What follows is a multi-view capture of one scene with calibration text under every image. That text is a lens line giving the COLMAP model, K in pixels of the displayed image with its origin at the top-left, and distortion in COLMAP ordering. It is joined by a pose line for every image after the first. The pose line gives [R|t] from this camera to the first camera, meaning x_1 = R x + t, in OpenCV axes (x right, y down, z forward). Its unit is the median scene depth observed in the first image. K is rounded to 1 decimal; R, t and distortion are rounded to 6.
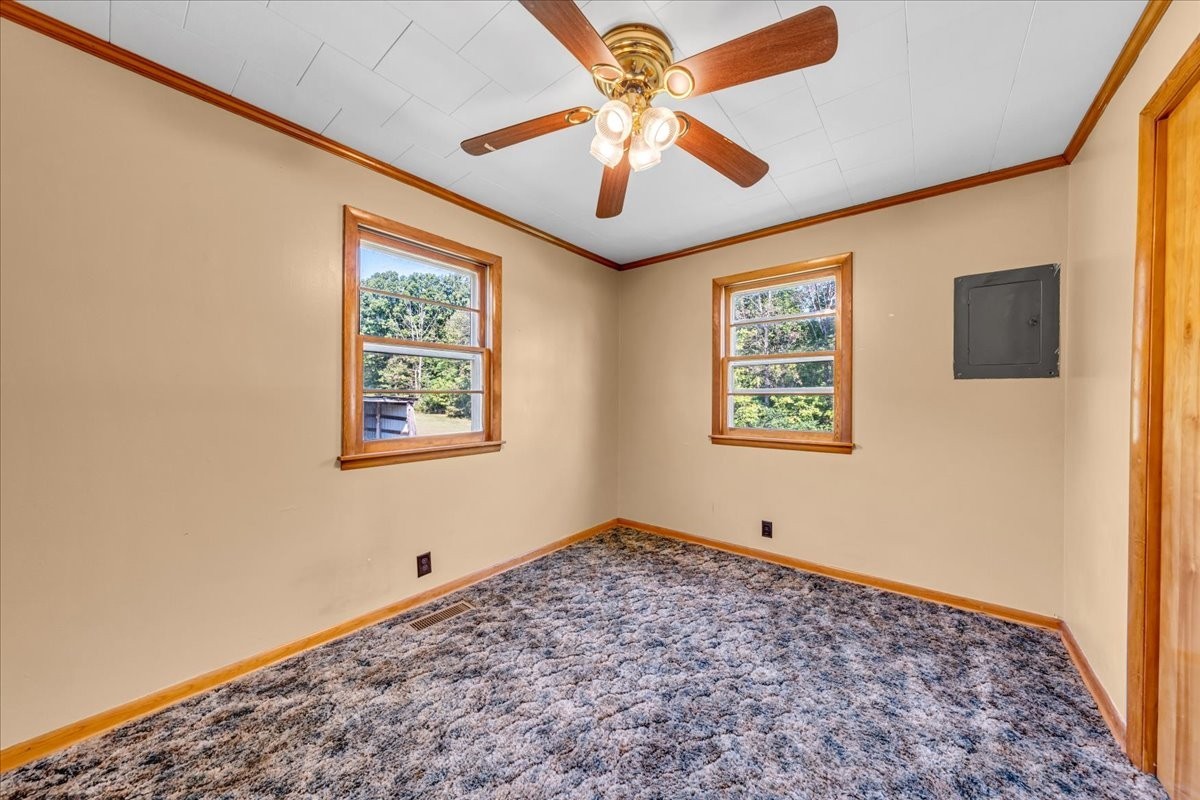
lens RADIAL K [[413.8, 0, 604.1], [0, 413.8, 387.2], [0, 0, 1]] dist [0.002584, -0.000063]
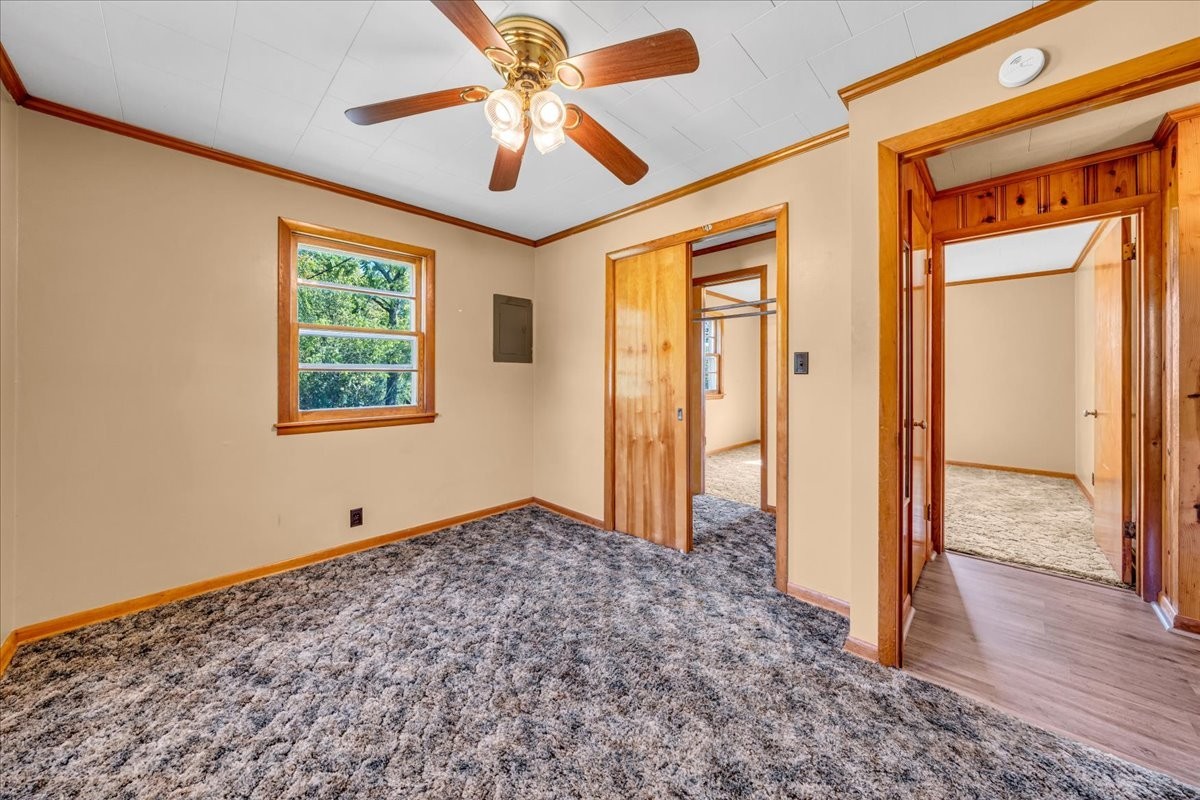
lens RADIAL K [[413.8, 0, 604.1], [0, 413.8, 387.2], [0, 0, 1]] dist [0.002584, -0.000063]
pose [[0.090184, -0.031598, 0.995424, -0.593189], [-0.027209, 0.999045, 0.034178, 0.004952], [-0.995553, -0.030167, 0.089238, 0.474861]]
